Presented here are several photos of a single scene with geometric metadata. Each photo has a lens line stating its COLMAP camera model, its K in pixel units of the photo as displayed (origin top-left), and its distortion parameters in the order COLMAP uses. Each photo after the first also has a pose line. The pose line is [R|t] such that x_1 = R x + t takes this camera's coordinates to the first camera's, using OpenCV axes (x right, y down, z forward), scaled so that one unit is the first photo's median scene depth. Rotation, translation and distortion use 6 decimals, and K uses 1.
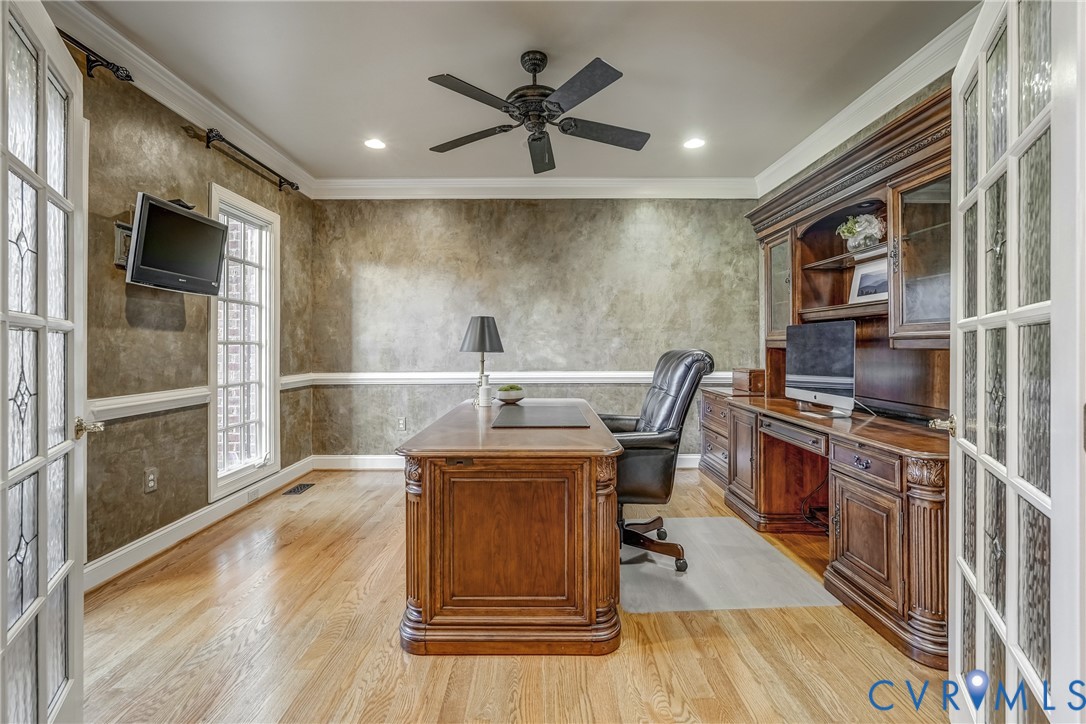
lens RADIAL K [[495.4, 0, 540.1], [0, 495.4, 343.2], [0, 0, 1]] dist [0.023287, 0.000064]
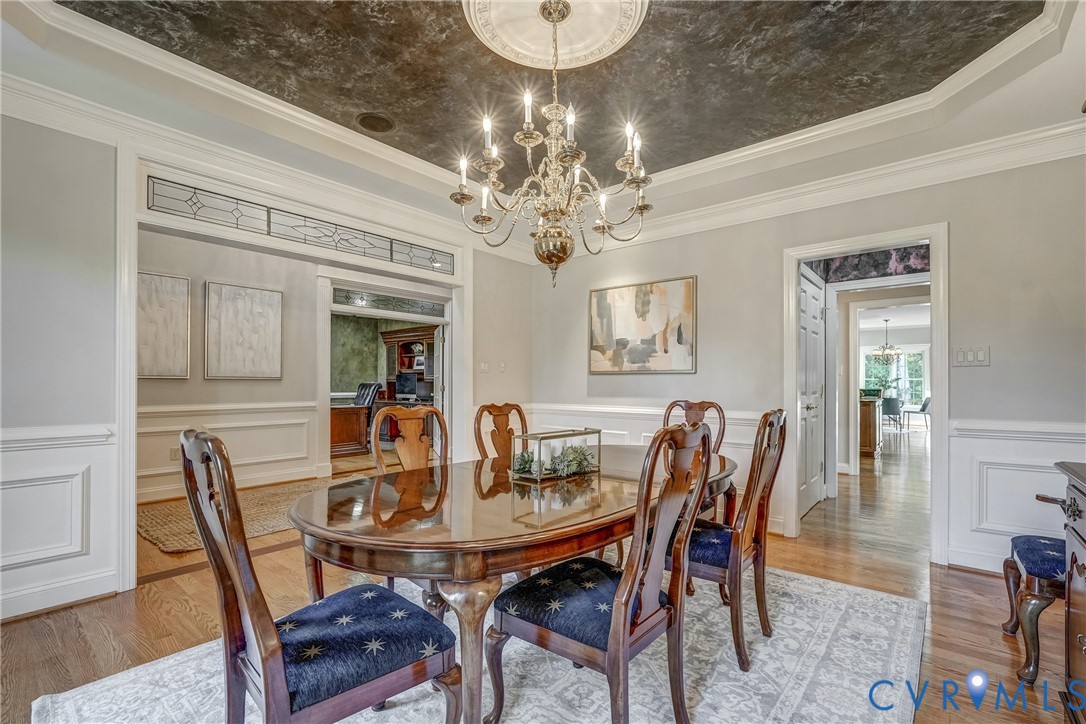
lens RADIAL K [[482.2, 0, 547.2], [0, 482.2, 379.5], [0, 0, 1]] dist [-0.000558, -0.000028]
pose [[0.650529, 0.004393, 0.759469, -1.157470], [-0.003671, 0.999990, -0.002640, -0.000460], [-0.759473, -0.001070, 0.650538, -1.641313]]
